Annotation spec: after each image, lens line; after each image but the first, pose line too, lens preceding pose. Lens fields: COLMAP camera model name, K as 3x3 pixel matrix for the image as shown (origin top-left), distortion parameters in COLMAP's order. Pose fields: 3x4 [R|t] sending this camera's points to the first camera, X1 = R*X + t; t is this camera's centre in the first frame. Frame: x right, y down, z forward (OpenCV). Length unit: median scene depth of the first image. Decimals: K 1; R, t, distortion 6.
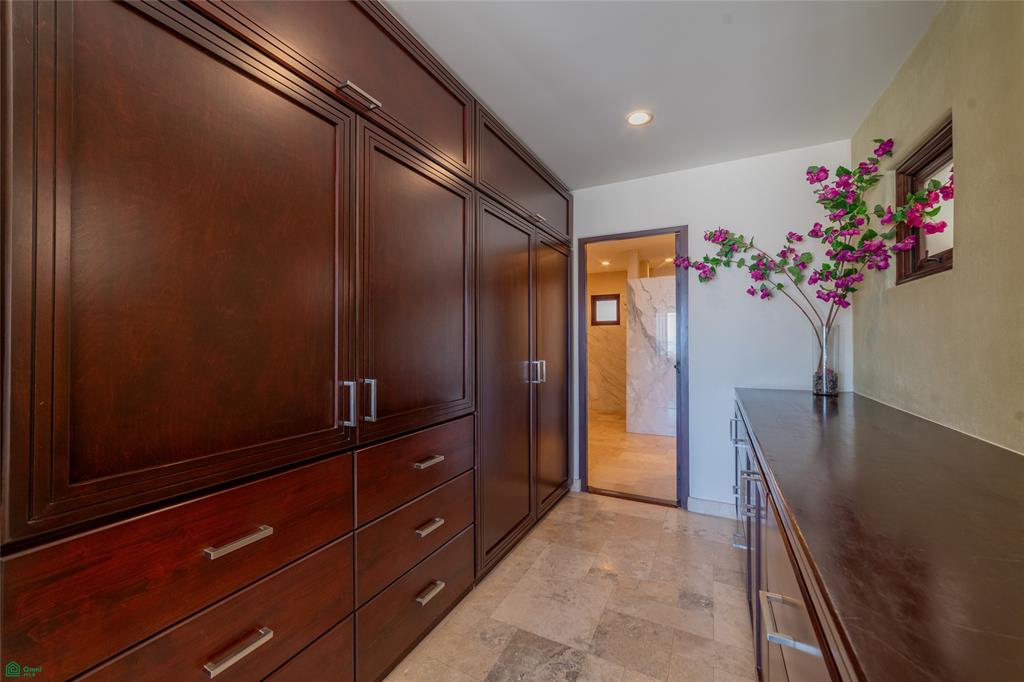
lens RADIAL K [[416.8, 0, 507.9], [0, 416.8, 343.1], [0, 0, 1]] dist [-0.001917, 0.000262]
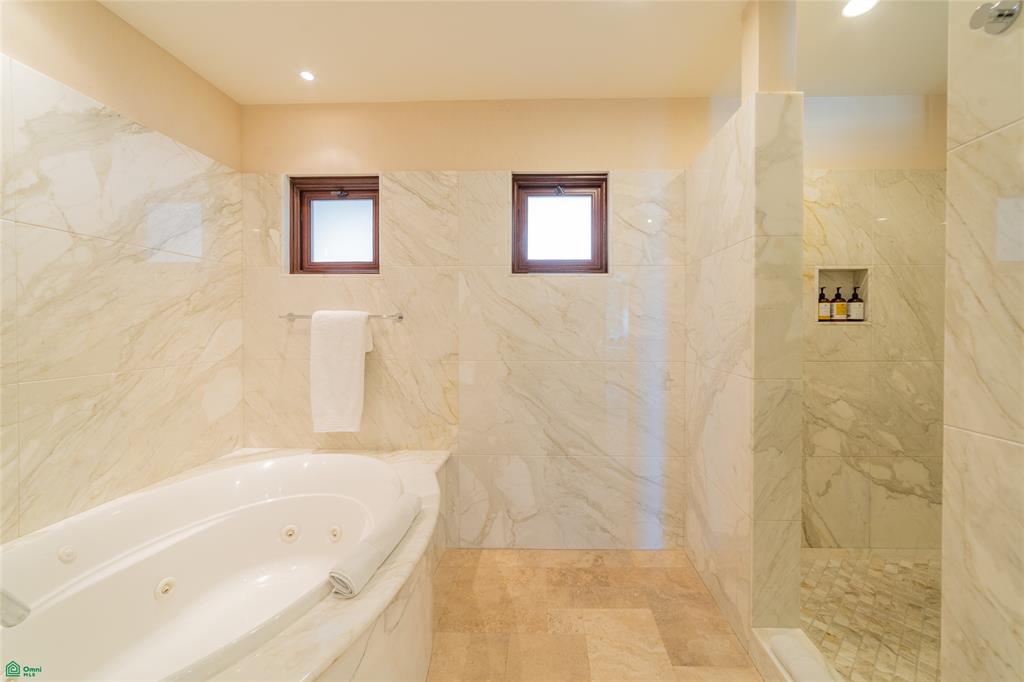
lens RADIAL K [[421.4, 0, 532.0], [0, 421.4, 334.0], [0, 0, 1]] dist [-0.006093, 0.000128]
pose [[0.907612, -0.004190, 0.419789, 0.109925], [-0.002529, 0.999877, 0.015448, -0.003352], [-0.419802, -0.015082, 0.907490, 0.938879]]
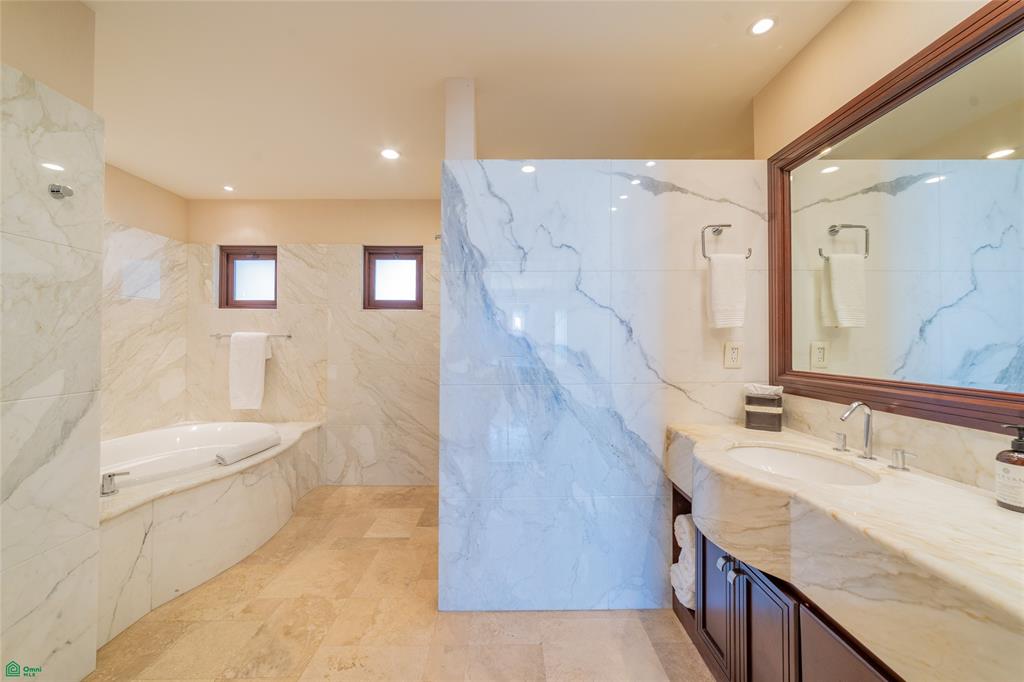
lens RADIAL K [[416.8, 0, 507.9], [0, 416.8, 343.1], [0, 0, 1]] dist [-0.001917, 0.000262]
pose [[0.894983, 0.007357, 0.446040, 0.178327], [-0.006324, 0.999973, -0.003804, -0.002916], [-0.446056, 0.000584, 0.895005, 0.656477]]
